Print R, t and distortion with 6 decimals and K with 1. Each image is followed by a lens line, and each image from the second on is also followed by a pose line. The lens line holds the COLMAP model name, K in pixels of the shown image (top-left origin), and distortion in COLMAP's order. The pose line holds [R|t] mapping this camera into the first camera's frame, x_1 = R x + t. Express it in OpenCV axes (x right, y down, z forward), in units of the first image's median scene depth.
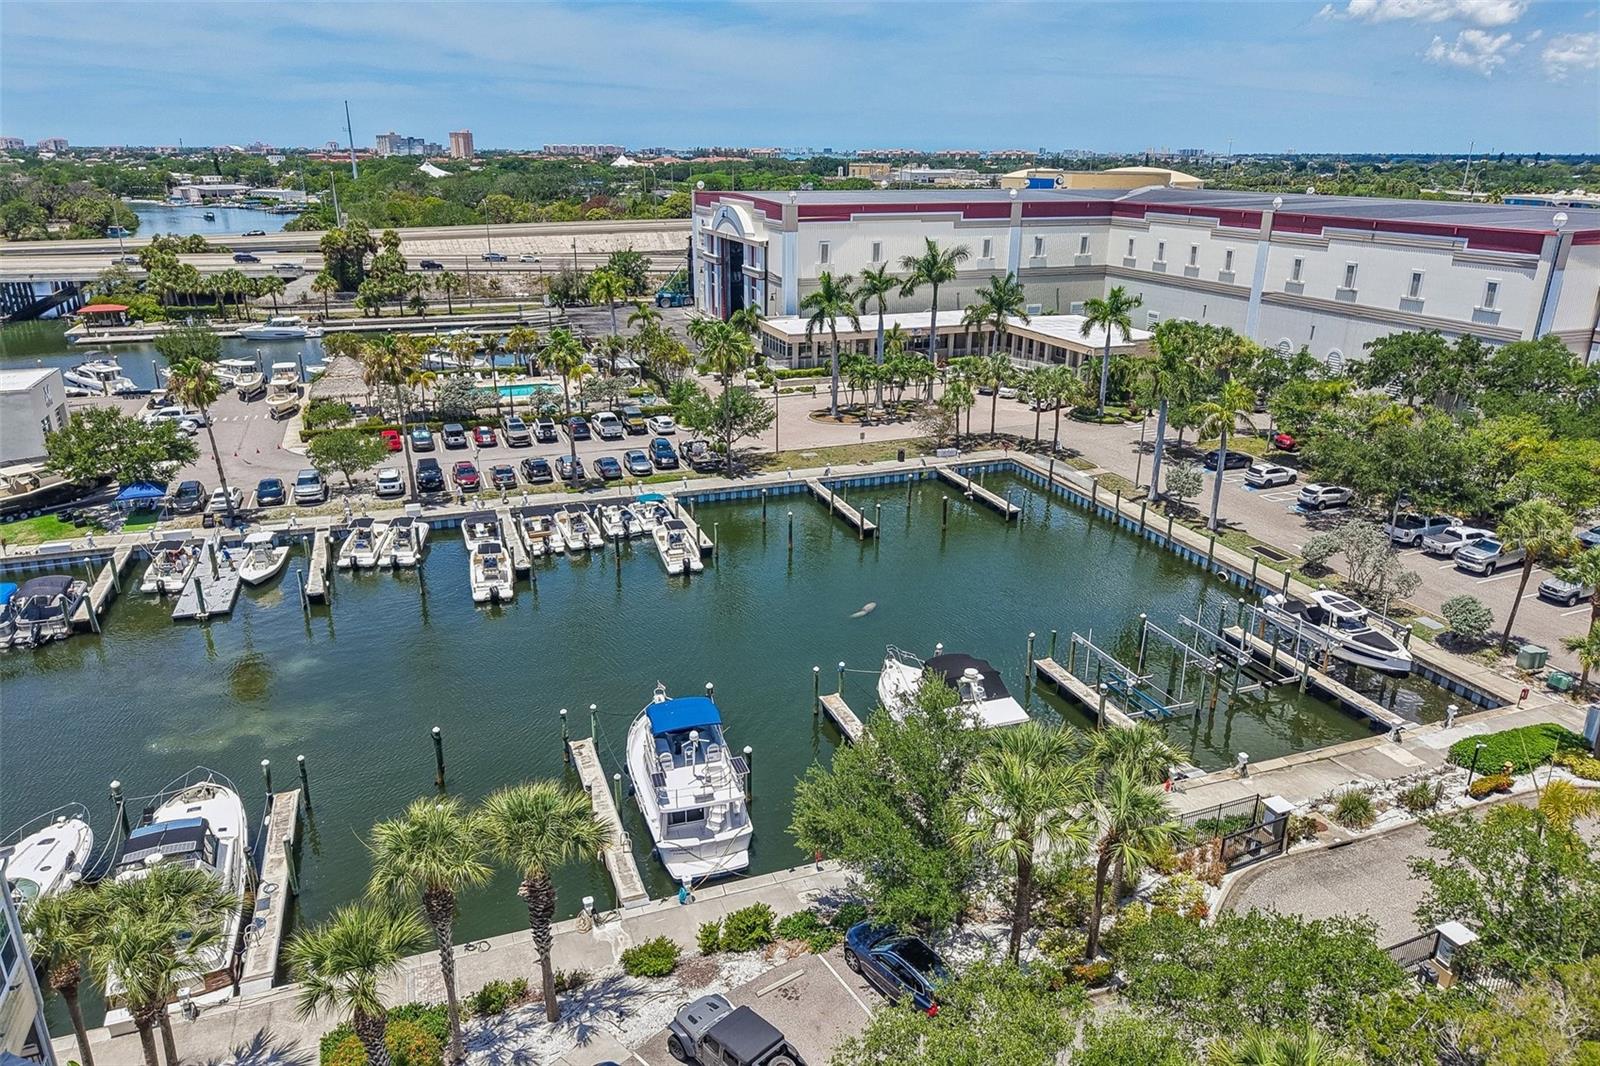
lens RADIAL K [[1073.8, 0, 798.6], [0, 1073.8, 533.0], [0, 0, 1]] dist [0.020874, -0.001400]
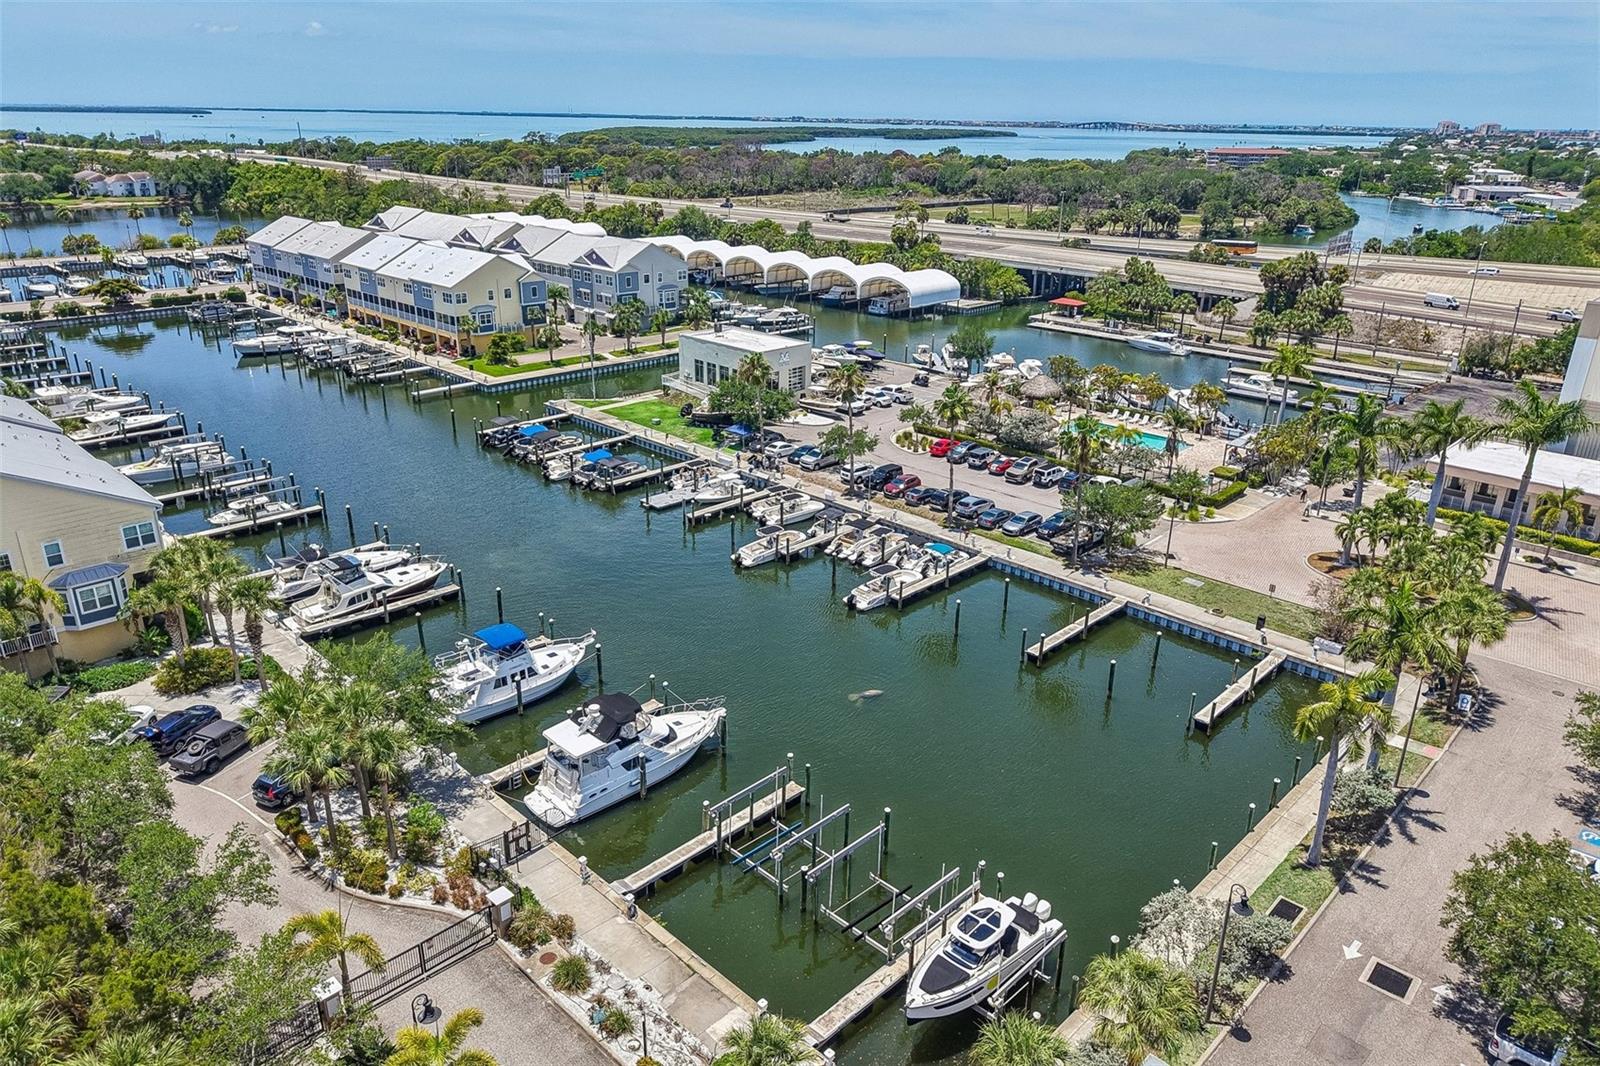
lens RADIAL K [[1073.8, 0, 797.6], [0, 1073.8, 533.0], [0, 0, 1]] dist [0.020874, -0.001400]
pose [[0.423348, 0.326935, -0.844920, 0.634678], [-0.313108, 0.927948, 0.202178, -0.195537], [0.850141, 0.178960, 0.495211, 0.281896]]
